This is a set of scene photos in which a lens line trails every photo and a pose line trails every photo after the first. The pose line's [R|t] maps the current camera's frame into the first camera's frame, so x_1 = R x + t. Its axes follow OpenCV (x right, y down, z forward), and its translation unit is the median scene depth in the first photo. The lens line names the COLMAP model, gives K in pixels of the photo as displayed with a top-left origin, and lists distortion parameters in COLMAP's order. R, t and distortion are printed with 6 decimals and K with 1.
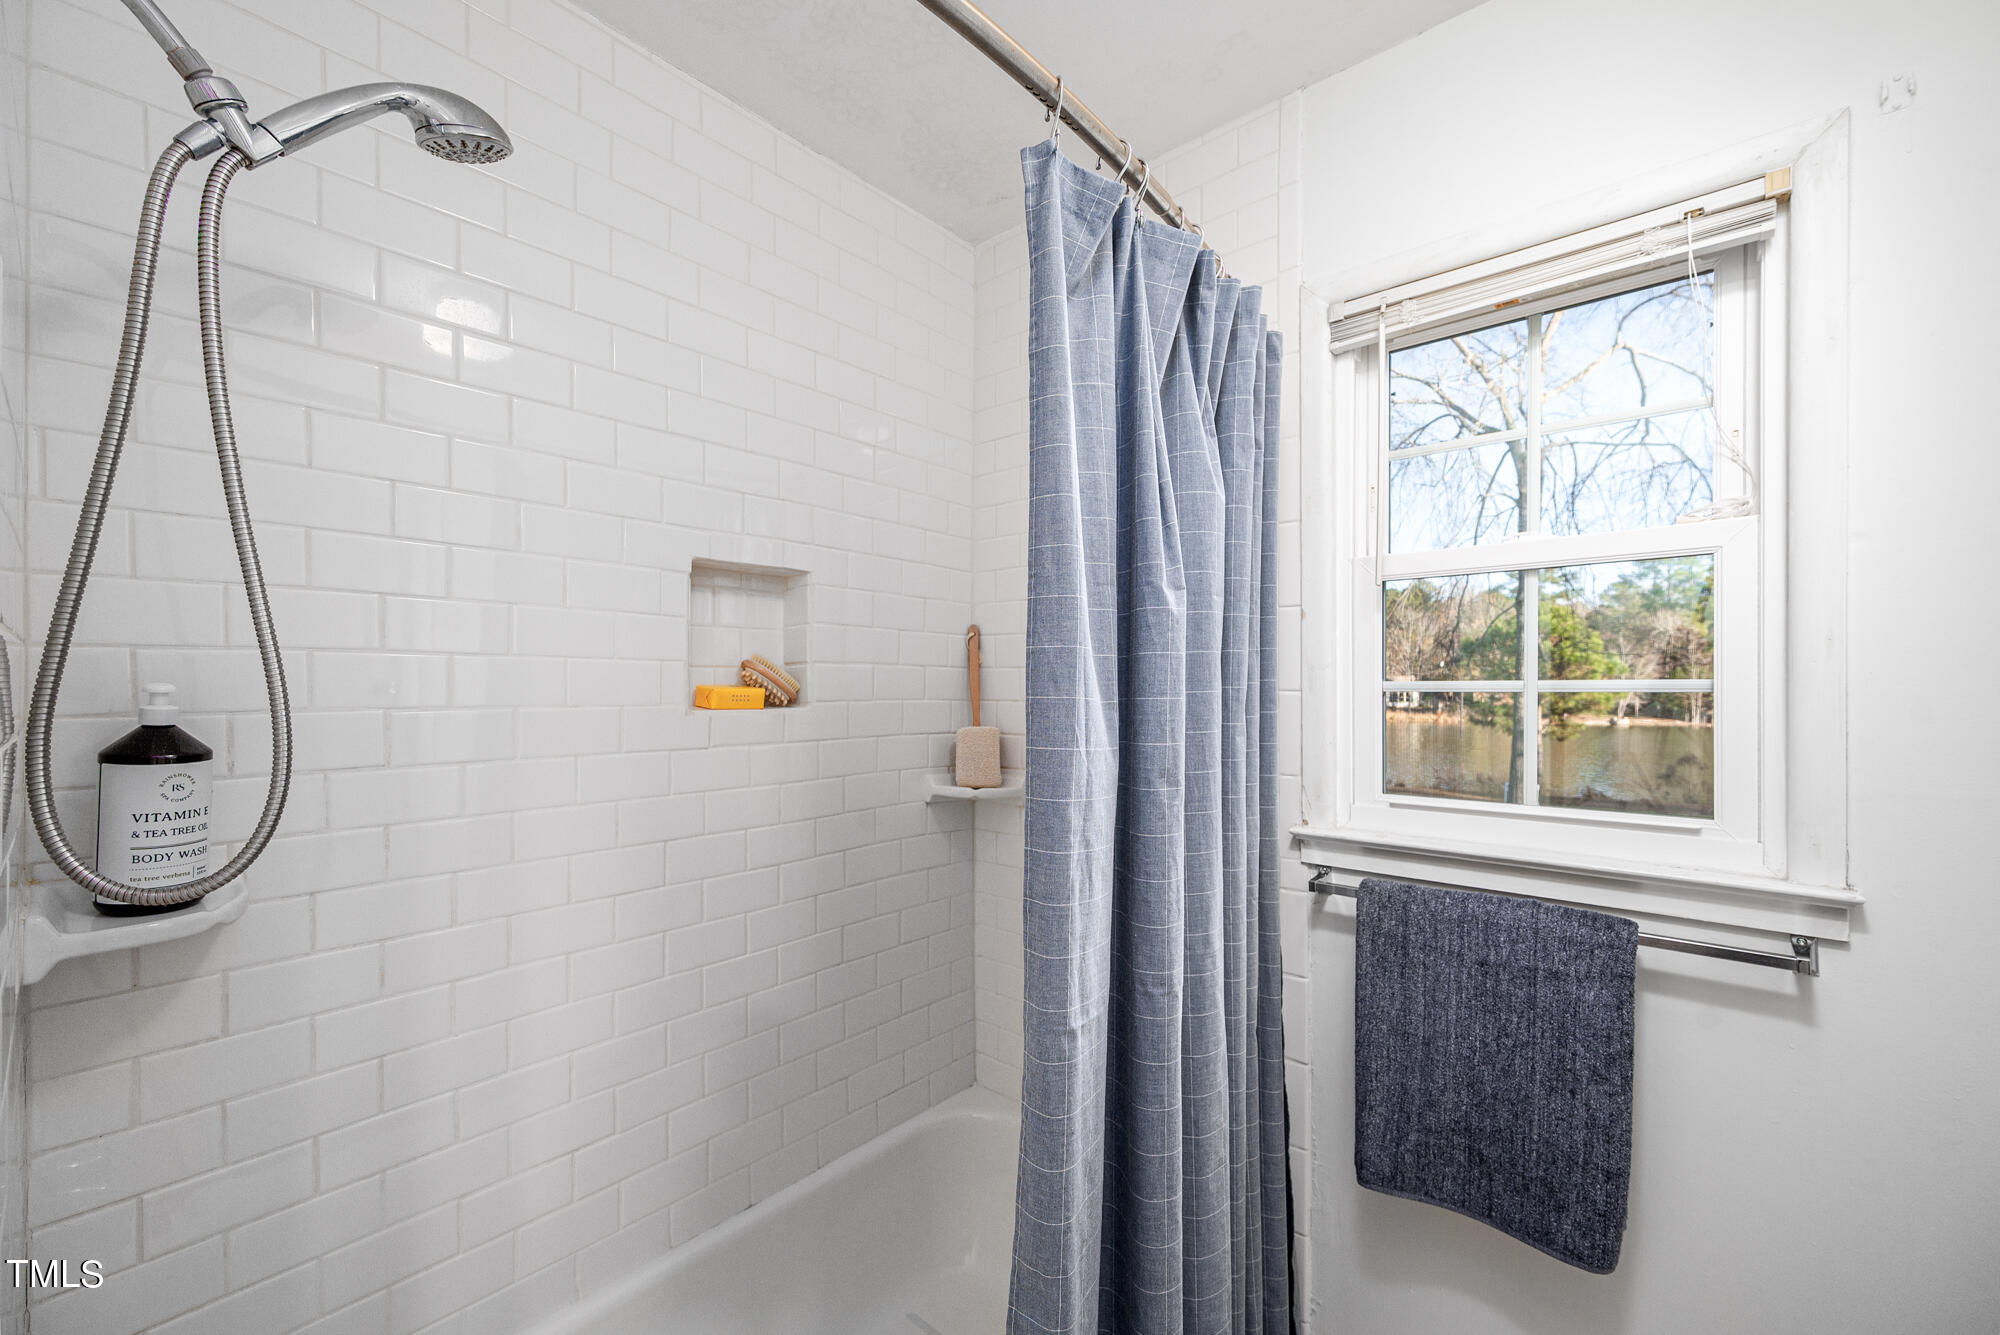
lens RADIAL K [[816.5, 0, 996.7], [0, 816.5, 700.3], [0, 0, 1]] dist [0.001500, -0.000802]
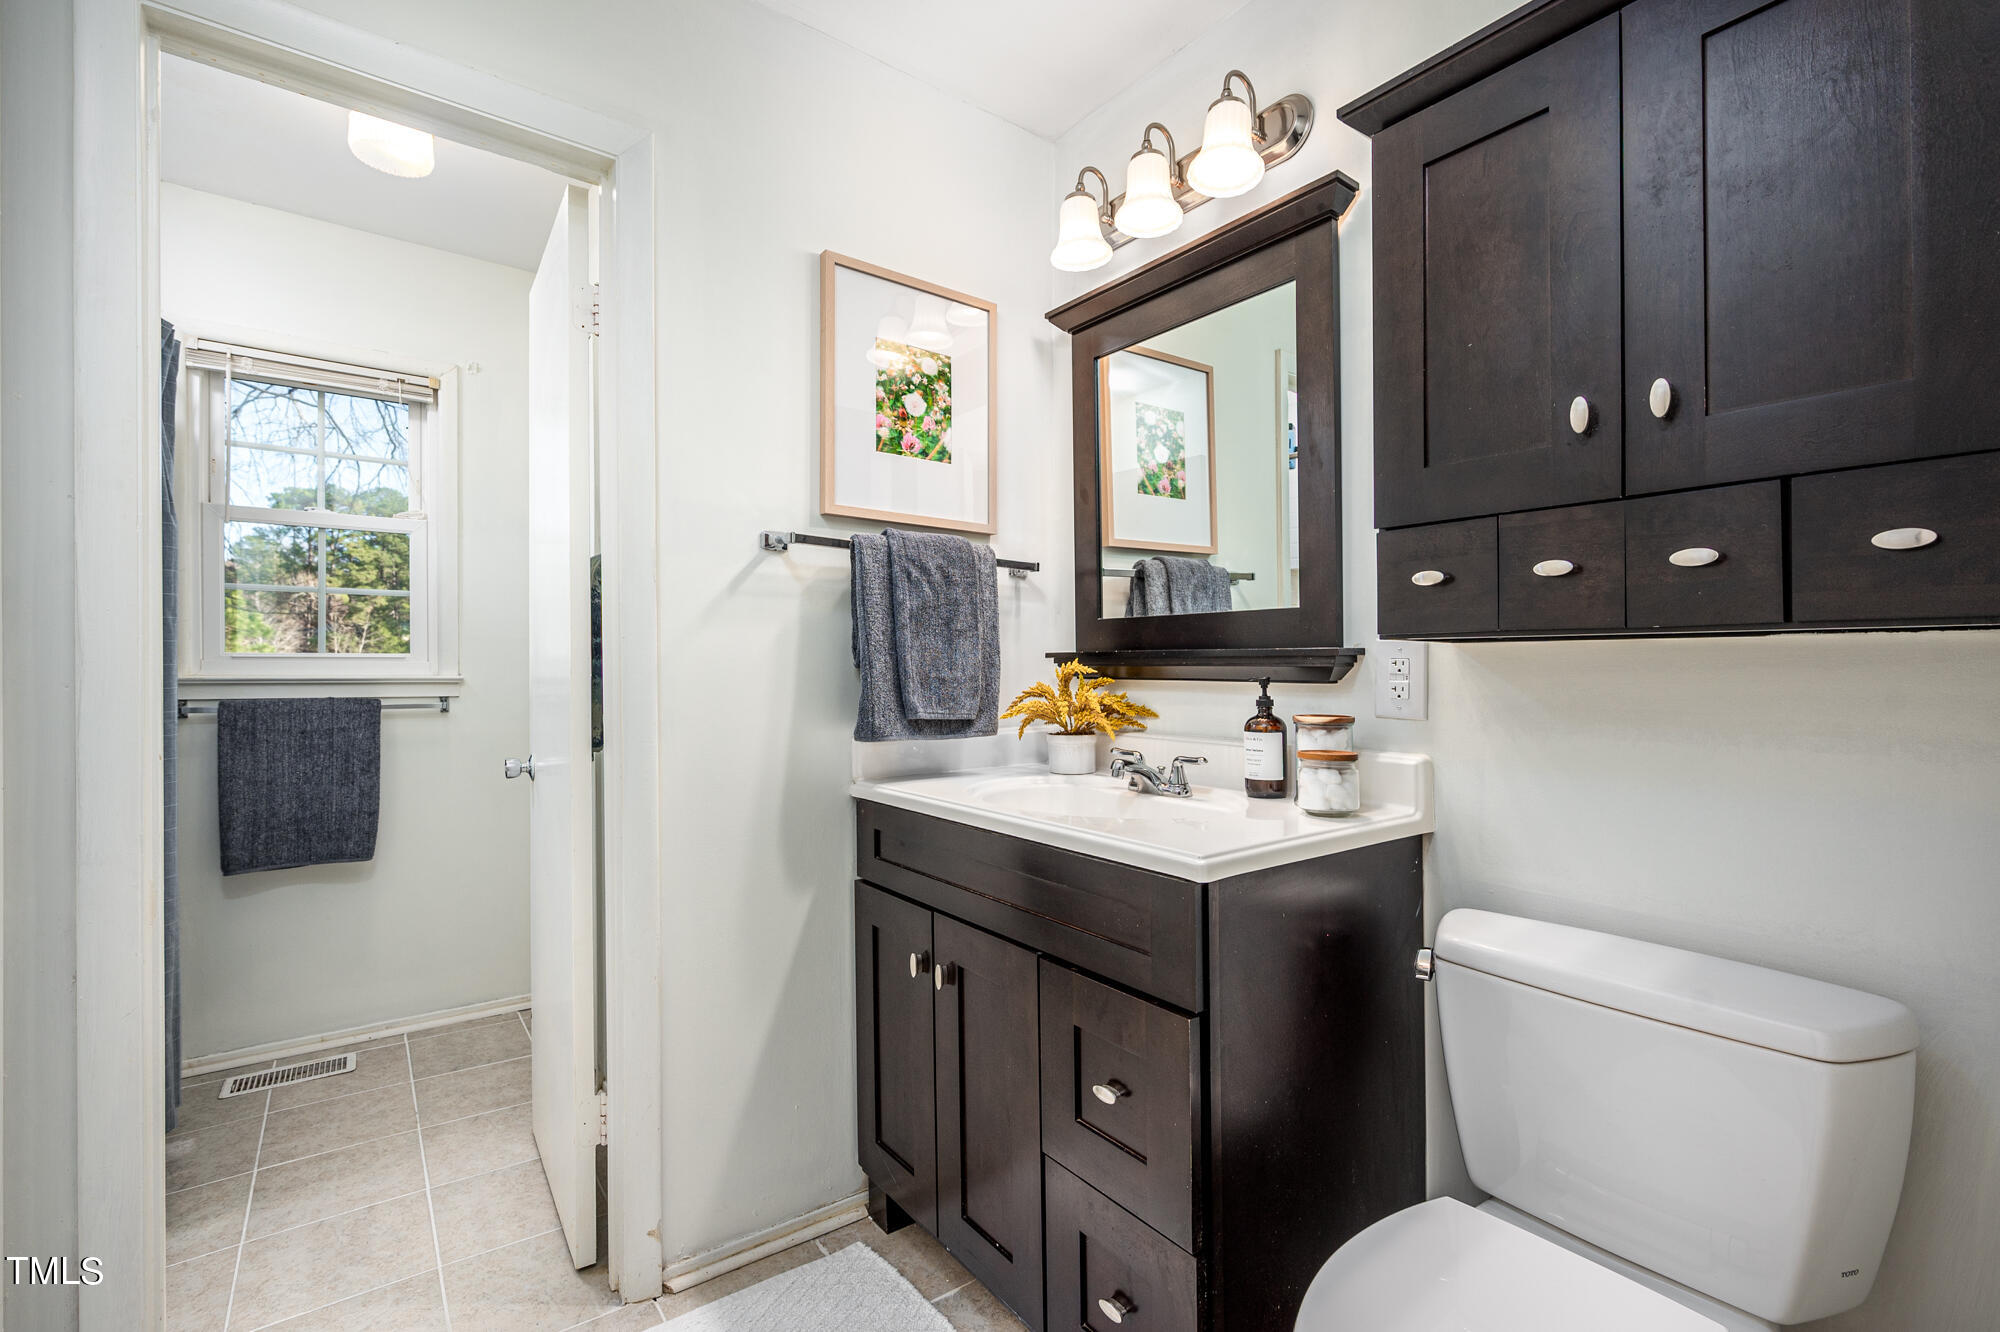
lens RADIAL K [[874.7, 0, 997.8], [0, 874.7, 659.7], [0, 0, 1]] dist [-0.000186, 0.000062]
pose [[0.215663, 0.001932, 0.976466, -1.098713], [0.006977, 0.999969, -0.003519, 0.177848], [-0.976443, 0.007572, 0.215643, -1.073470]]
